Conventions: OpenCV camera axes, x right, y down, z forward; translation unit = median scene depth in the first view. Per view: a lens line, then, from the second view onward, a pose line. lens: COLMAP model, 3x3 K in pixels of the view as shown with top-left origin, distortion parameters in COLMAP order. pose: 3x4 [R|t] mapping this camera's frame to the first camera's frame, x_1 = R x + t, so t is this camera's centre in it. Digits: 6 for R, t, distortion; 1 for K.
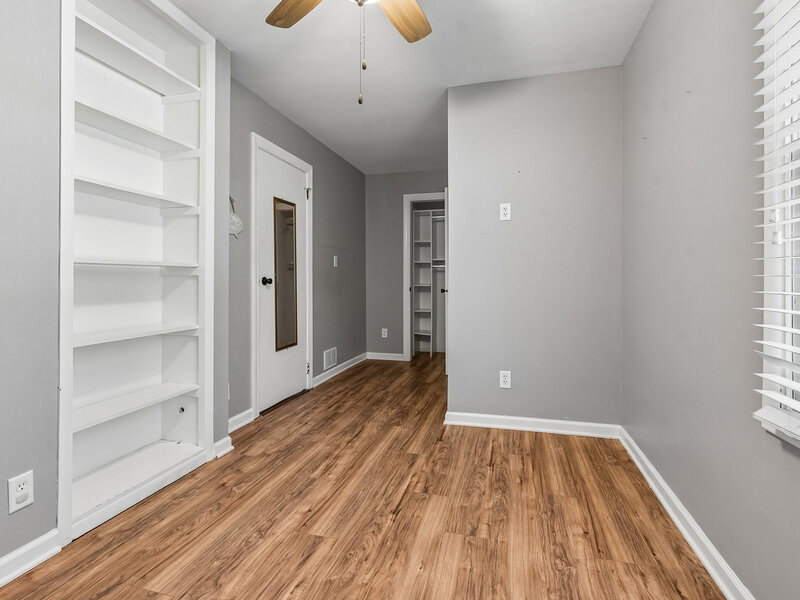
lens RADIAL K [[396.7, 0, 400.3], [0, 396.7, 298.5], [0, 0, 1]] dist [0.003458, -0.002600]
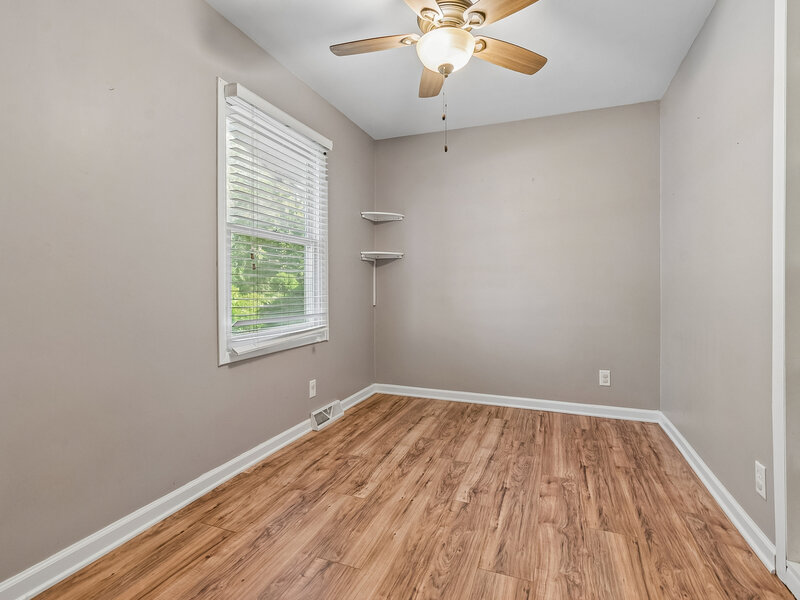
lens RADIAL K [[396.7, 0, 400.1], [0, 396.7, 294.8], [0, 0, 1]] dist [0.003458, -0.002600]
pose [[-0.994630, -0.005881, 0.103325, -0.073490], [0.000637, 0.998018, 0.062931, -0.081777], [-0.103491, 0.062659, -0.992655, 1.973832]]
